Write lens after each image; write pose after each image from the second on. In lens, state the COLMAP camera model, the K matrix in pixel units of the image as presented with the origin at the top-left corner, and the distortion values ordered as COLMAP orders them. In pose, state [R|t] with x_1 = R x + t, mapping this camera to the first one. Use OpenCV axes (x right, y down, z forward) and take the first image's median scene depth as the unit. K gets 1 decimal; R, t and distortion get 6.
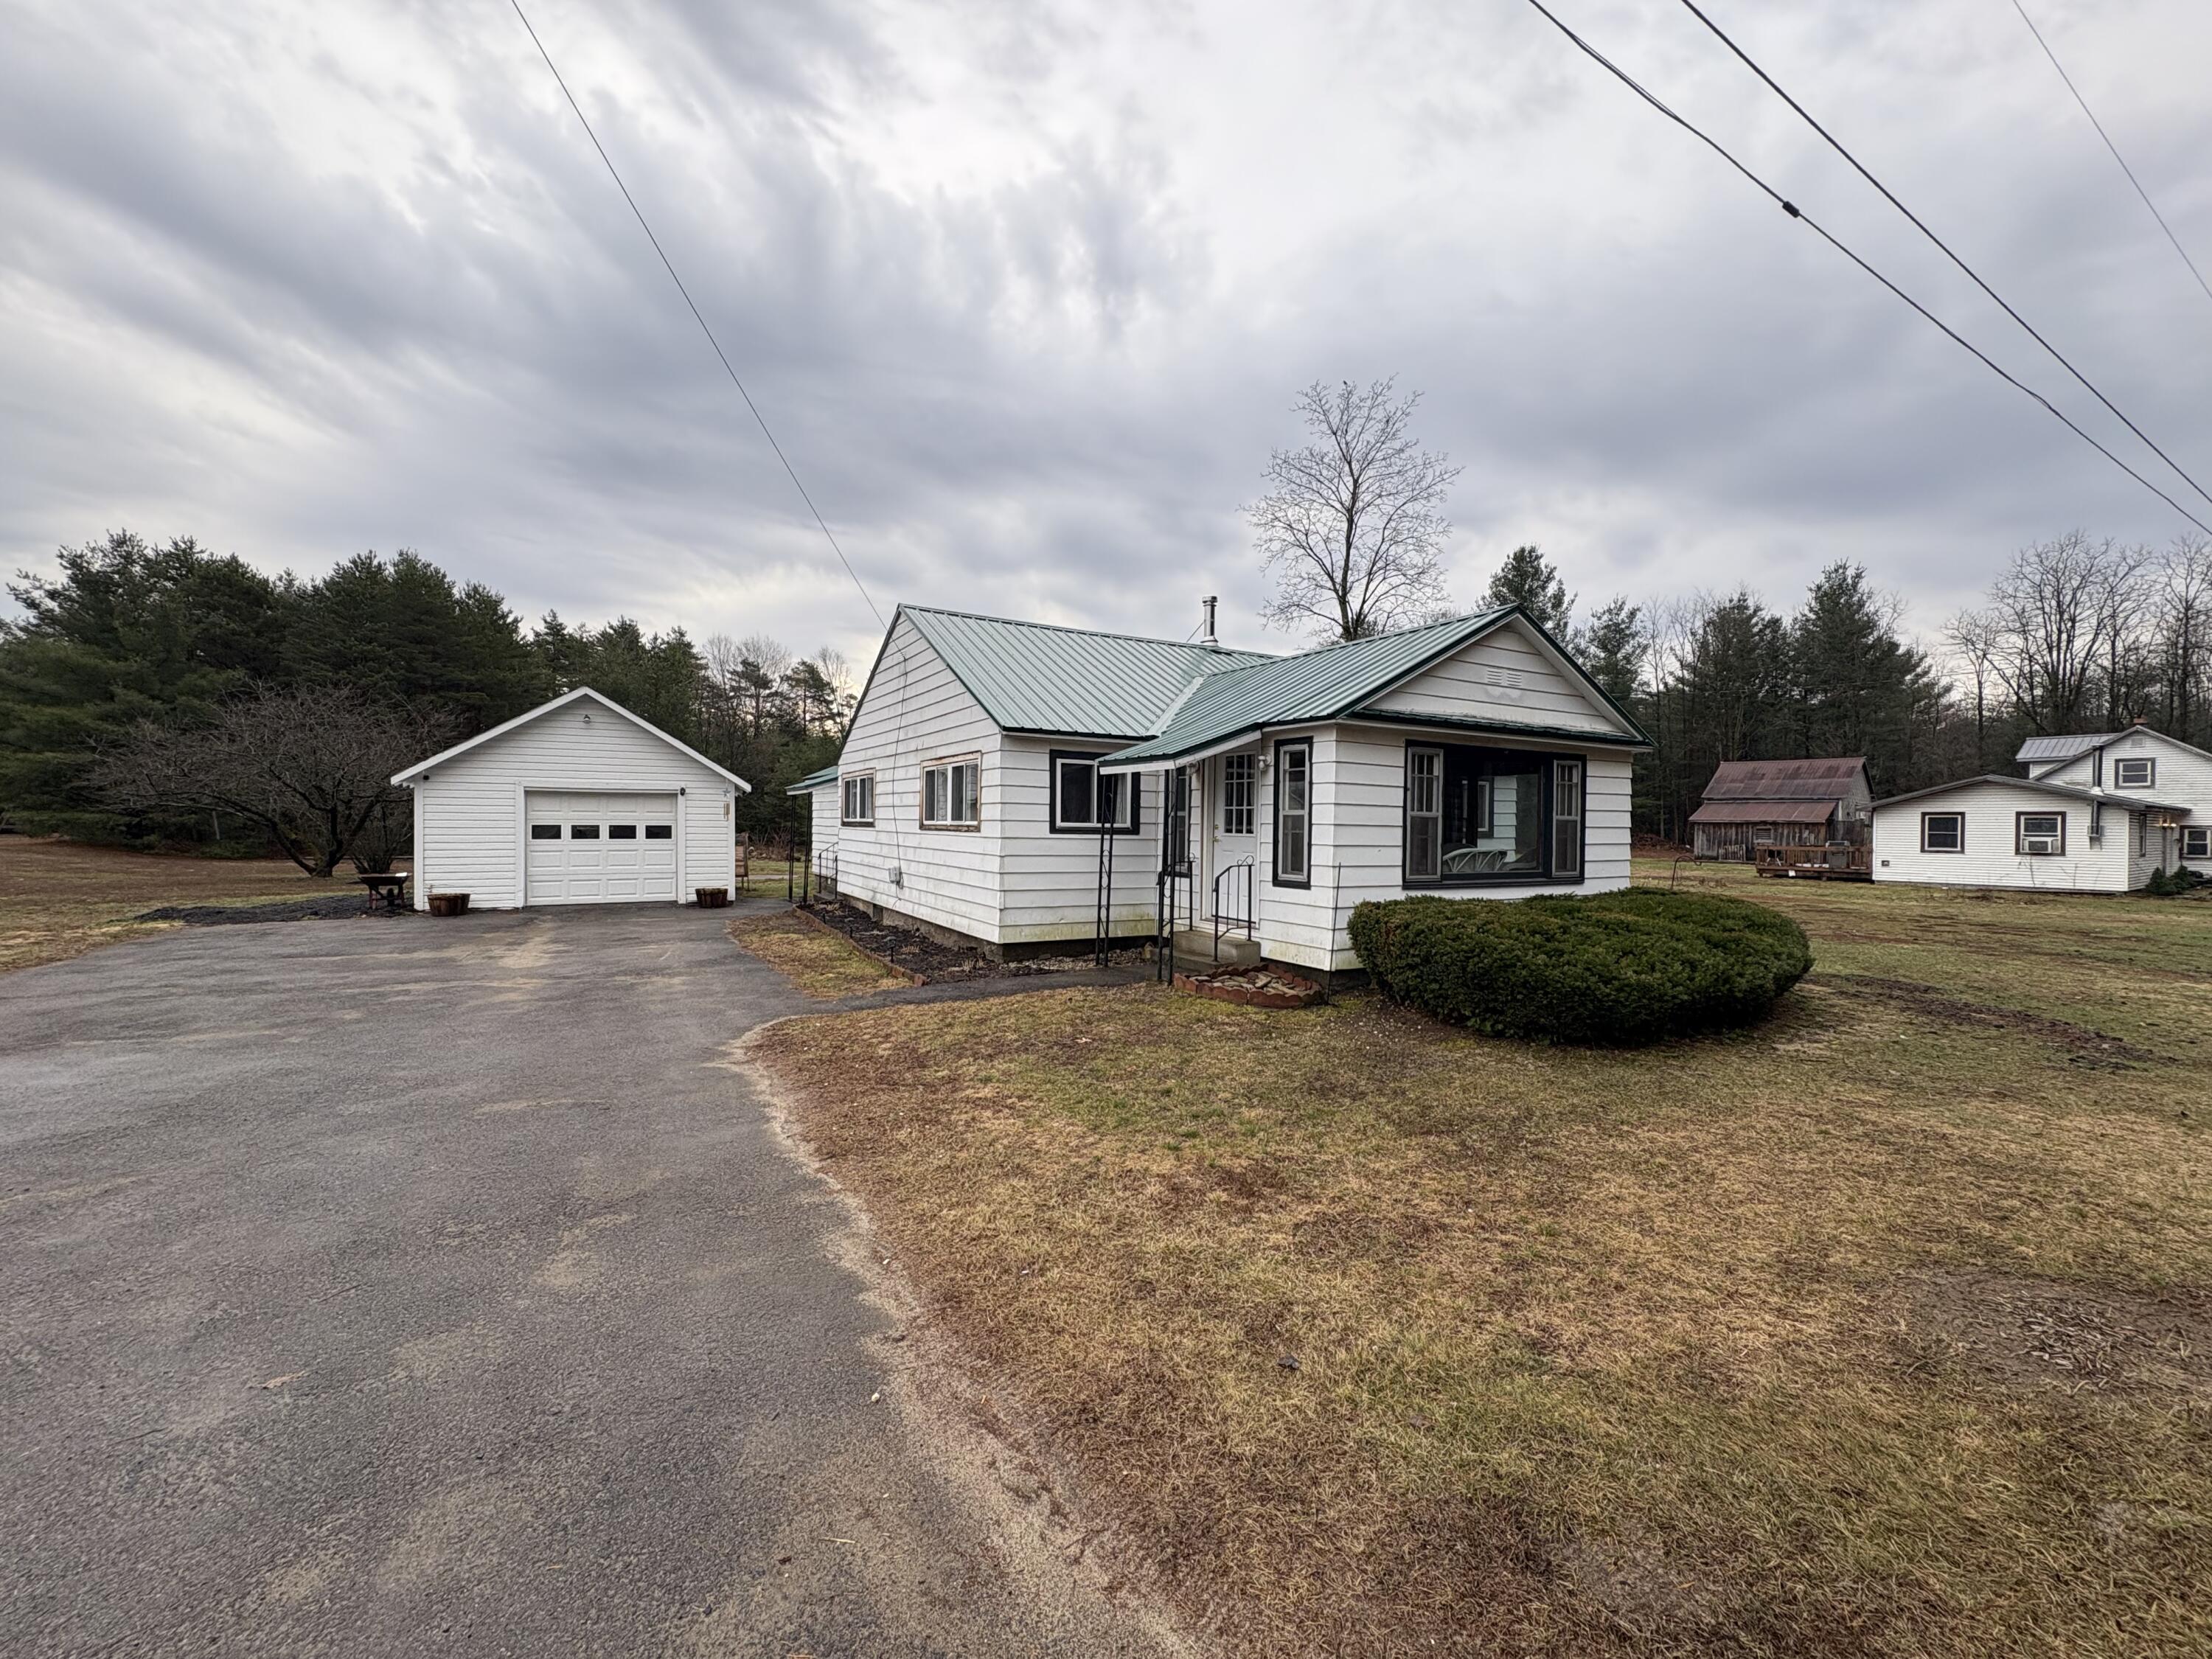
lens RADIAL K [[882.5, 0, 1097.3], [0, 882.5, 829.0], [0, 0, 1]] dist [-0.000349, 0.000680]
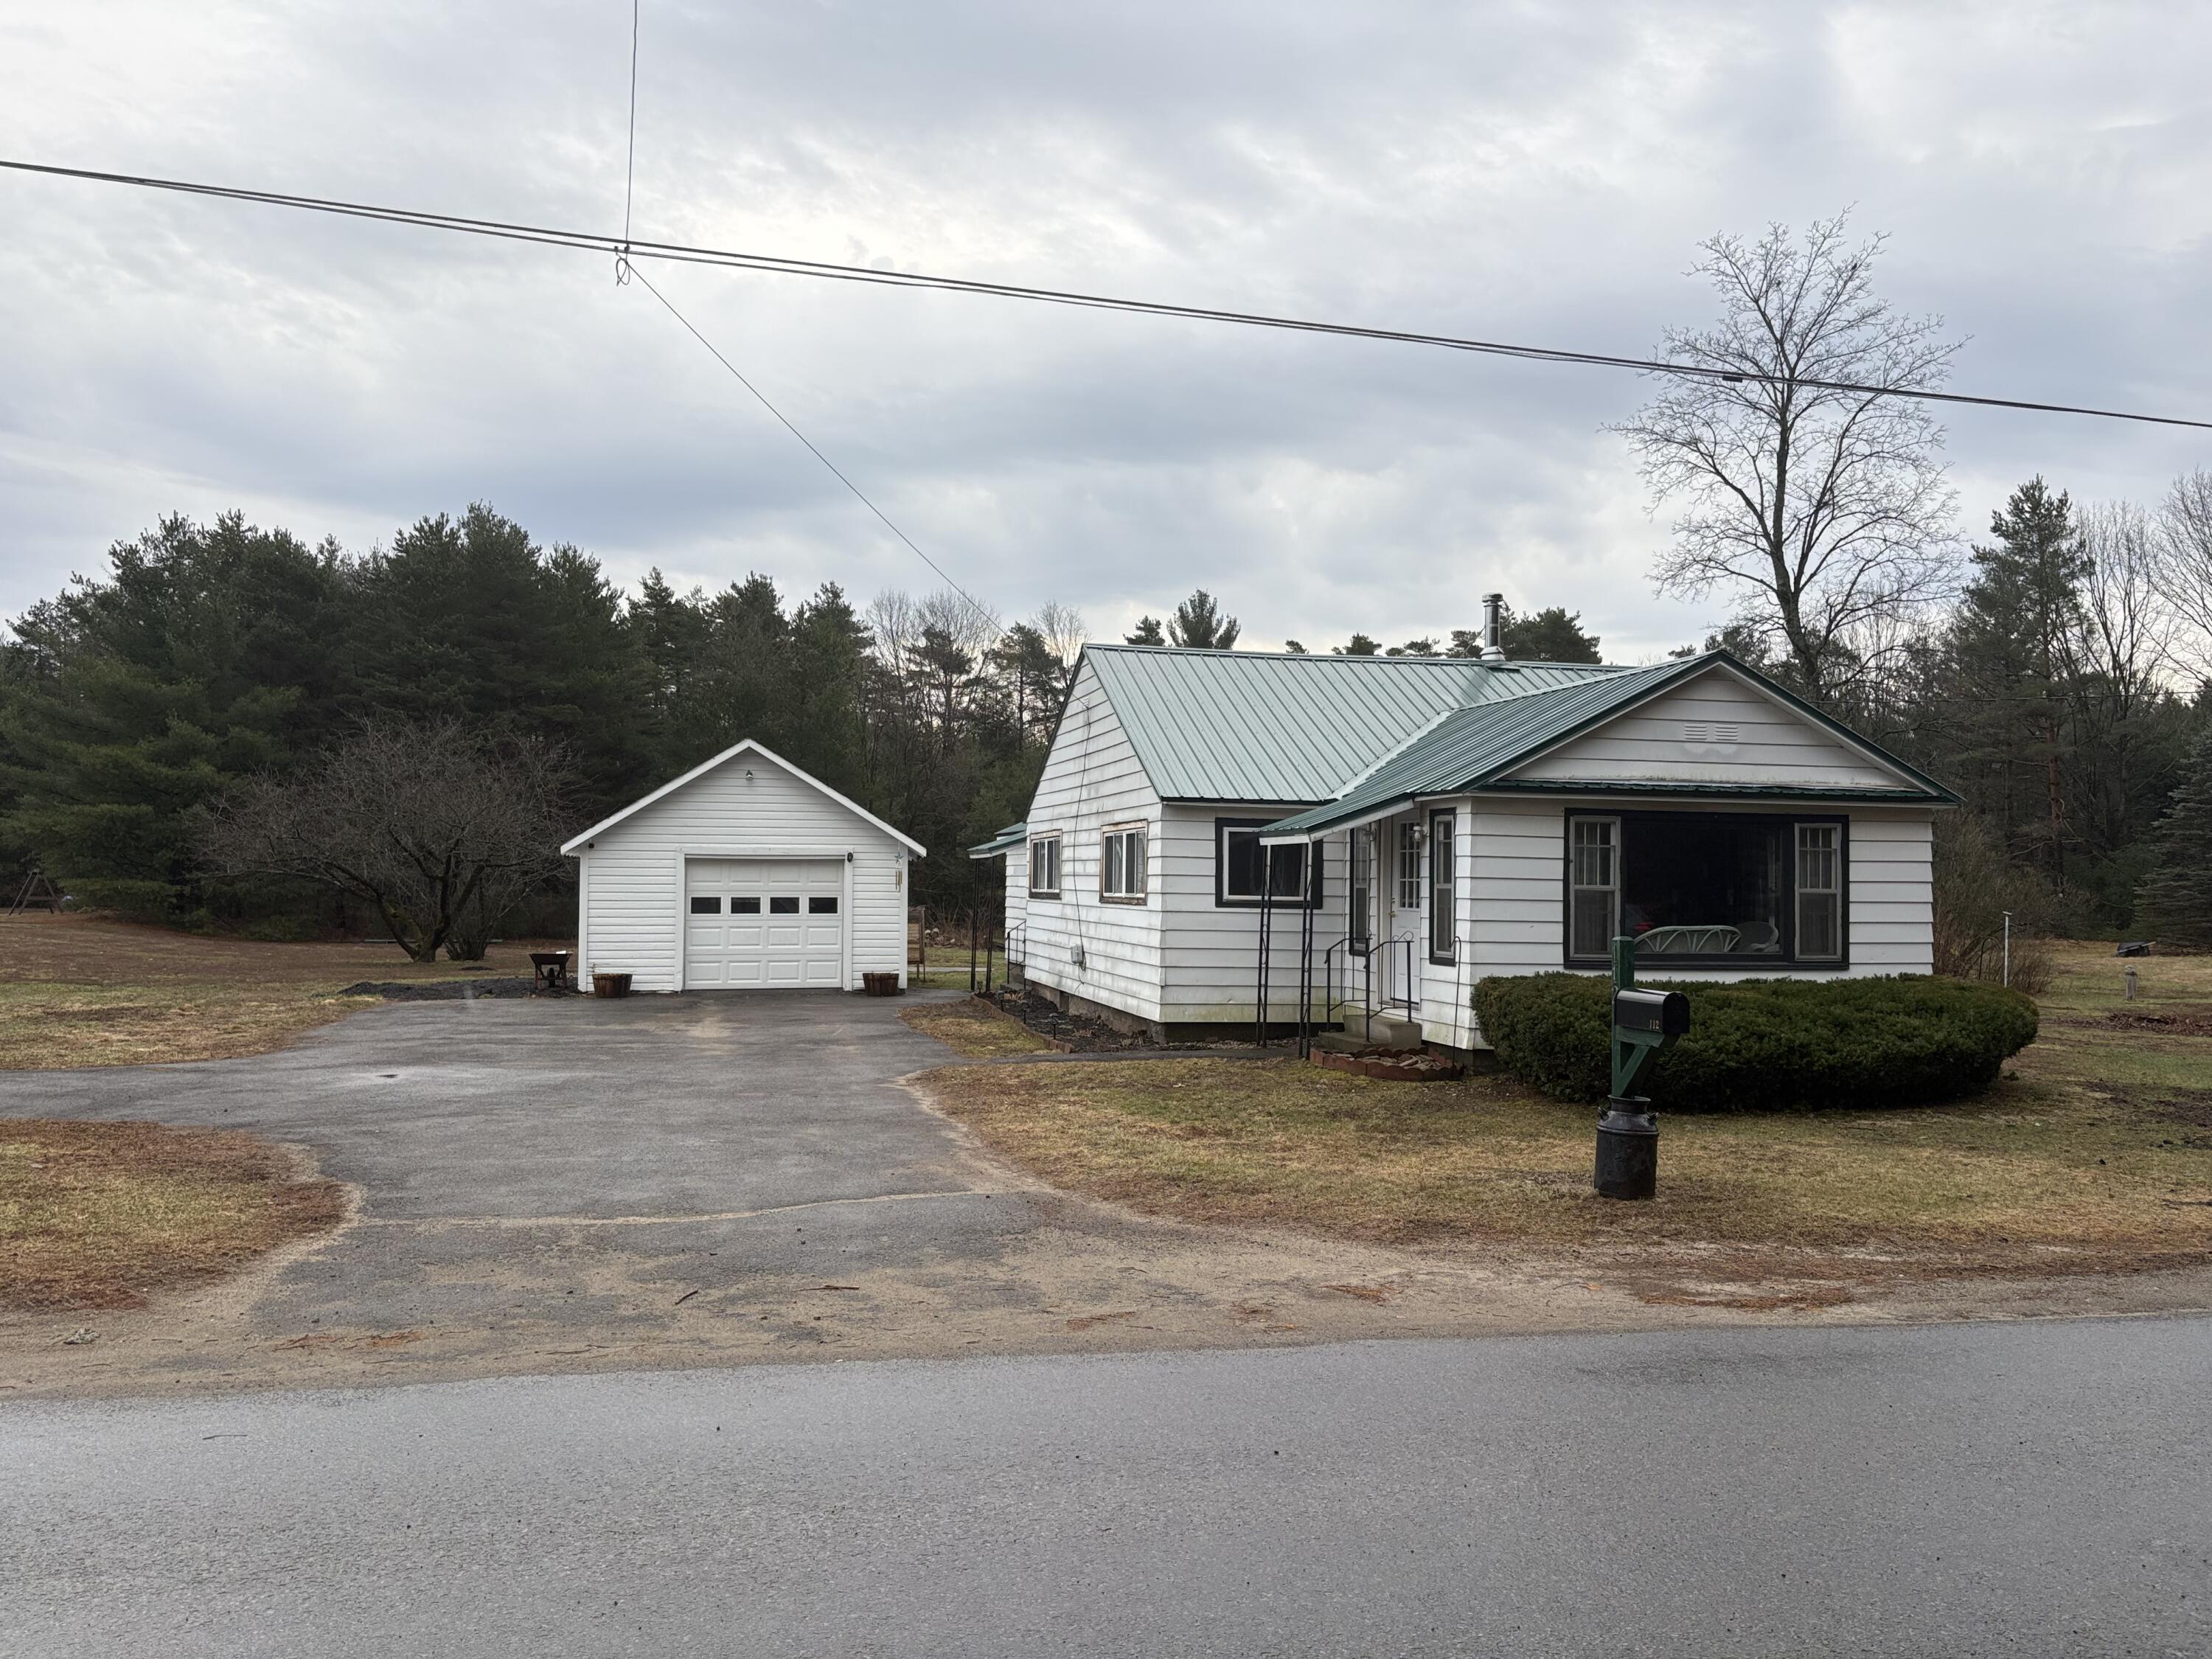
lens RADIAL K [[1667.4, 0, 1093.4], [0, 1667.4, 827.4], [0, 0, 1]] dist [0.039425, -0.029308]
pose [[0.960180, -0.010926, -0.279170, 0.214444], [-0.001552, 0.999011, -0.044436, -0.000637], [0.279379, 0.043100, 0.959213, -0.500541]]
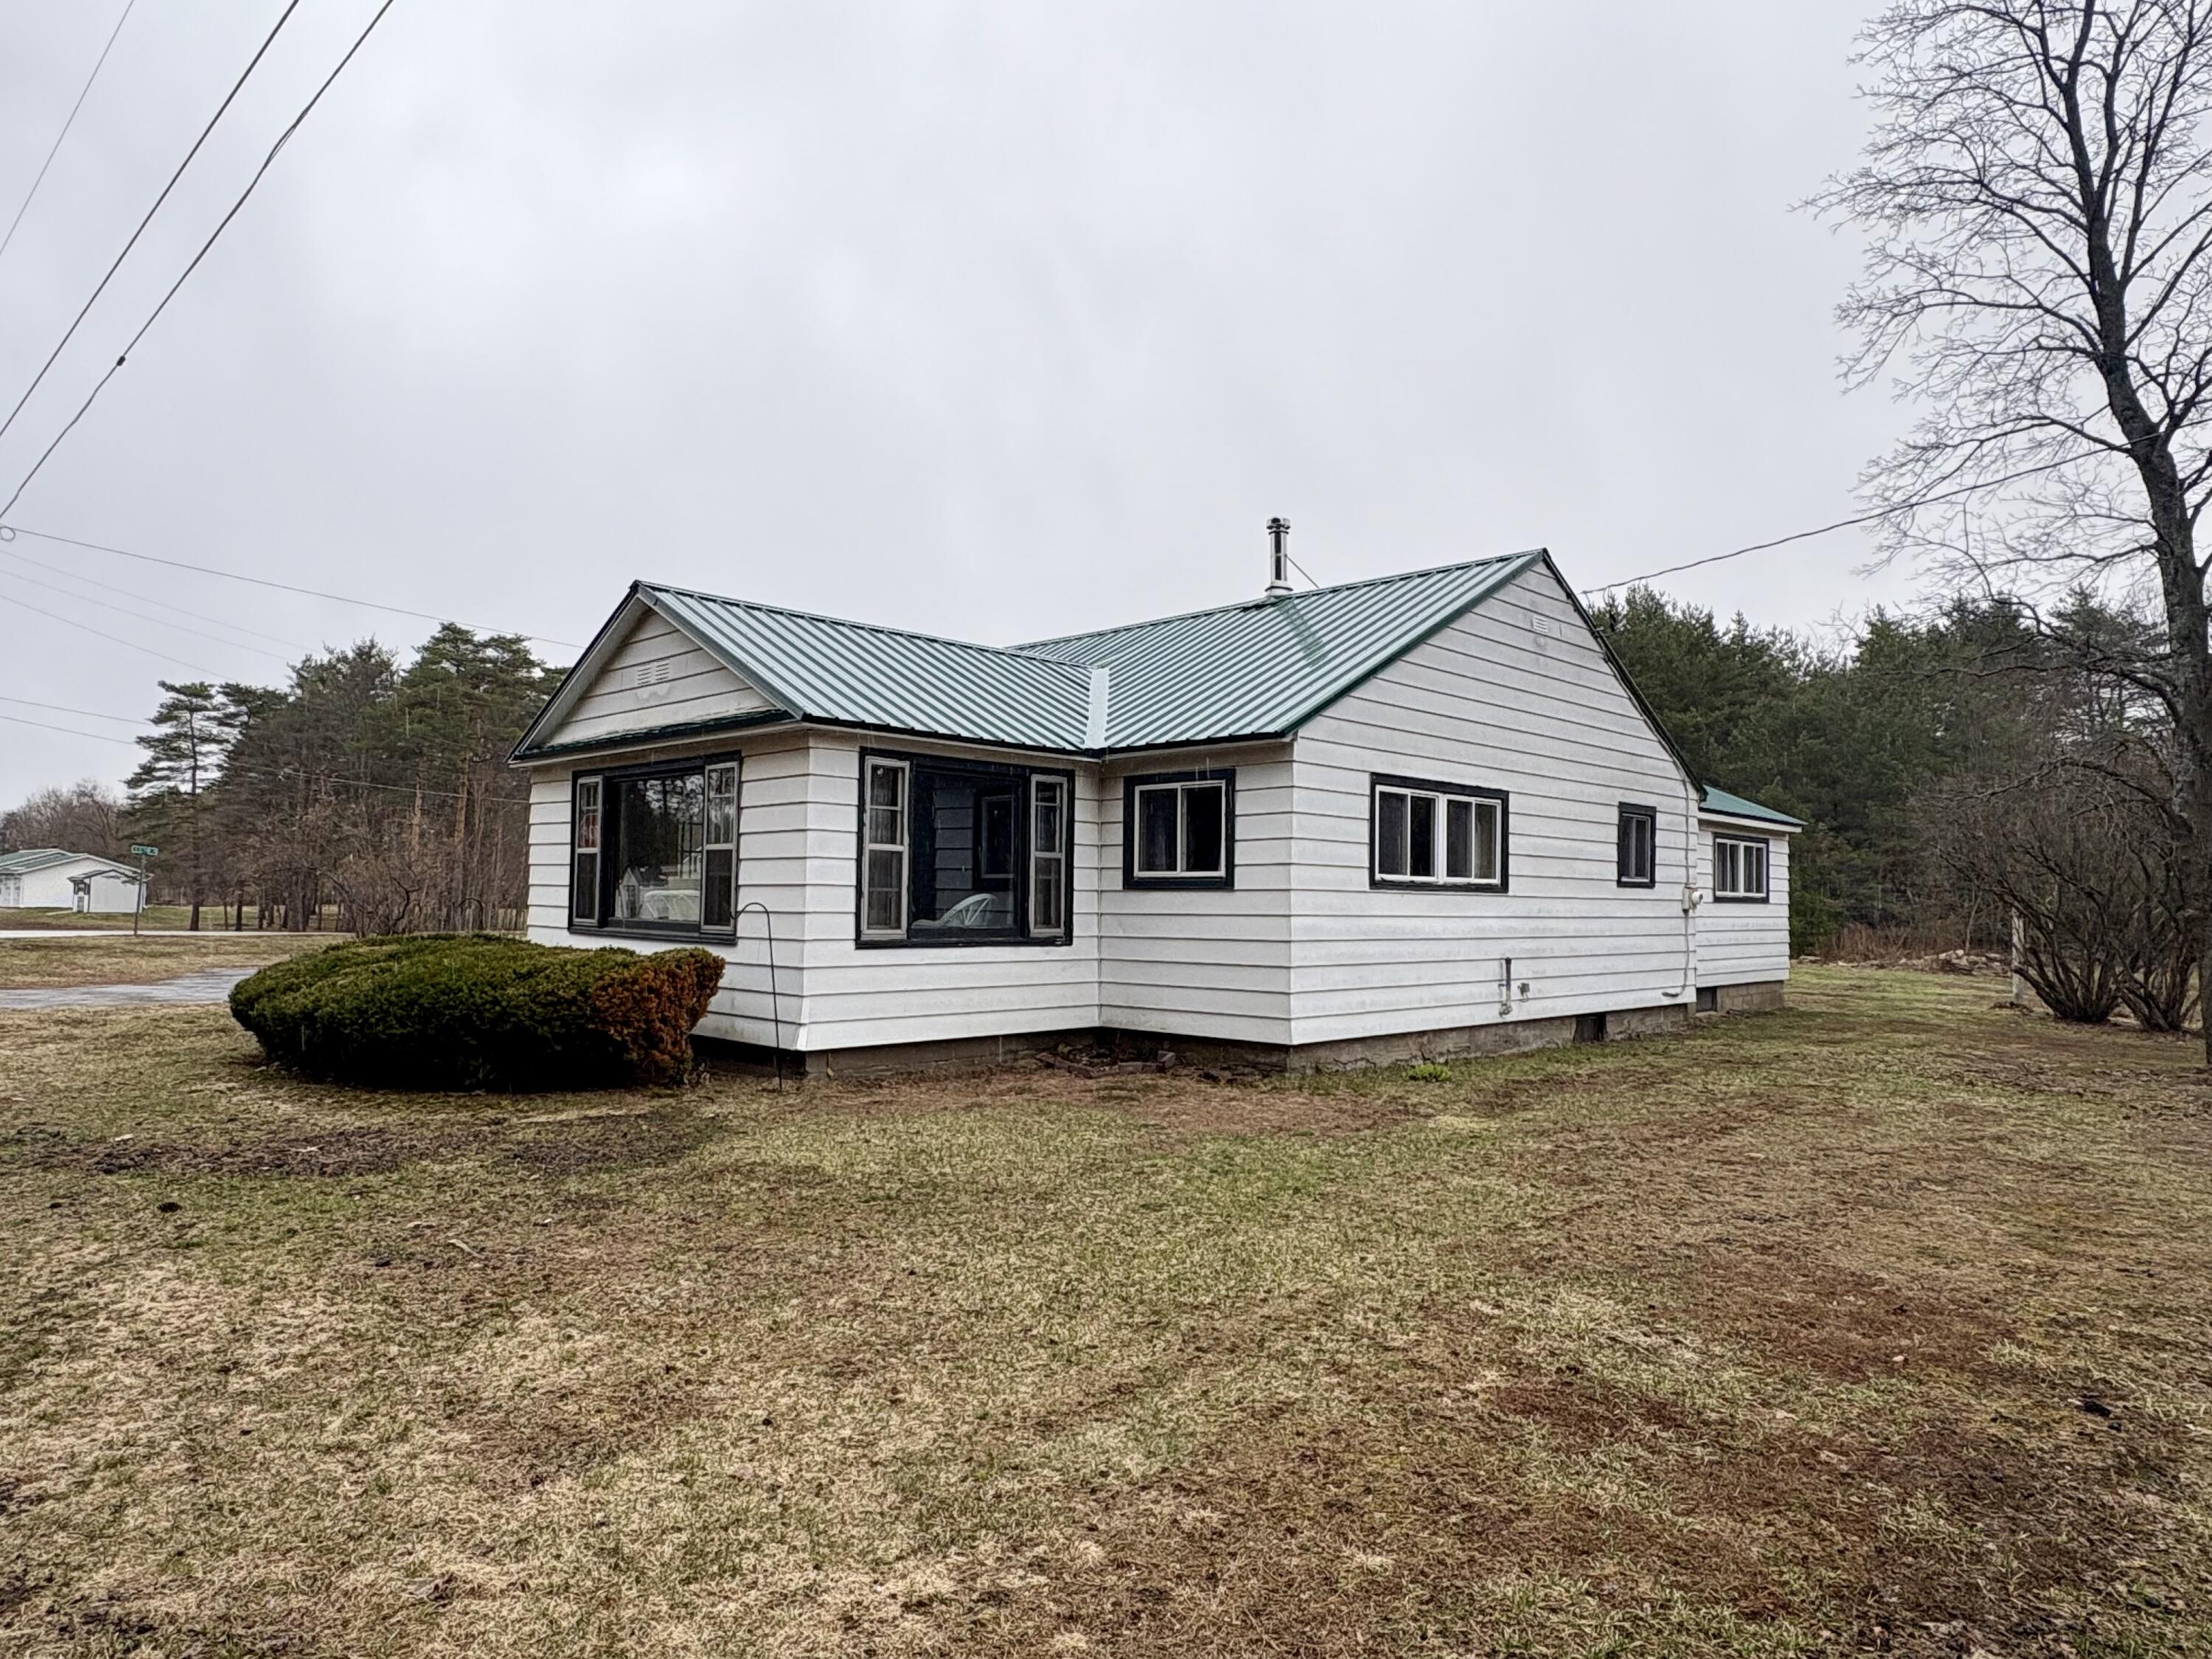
lens RADIAL K [[1347.2, 0, 1099.5], [0, 1347.2, 838.2], [0, 0, 1]] dist [0.003883, -0.003060]
pose [[0.271581, -0.051191, -0.961053, 1.098758], [-0.016965, 0.998175, -0.057962, 0.024767], [0.962266, 0.032045, 0.270217, 0.680074]]
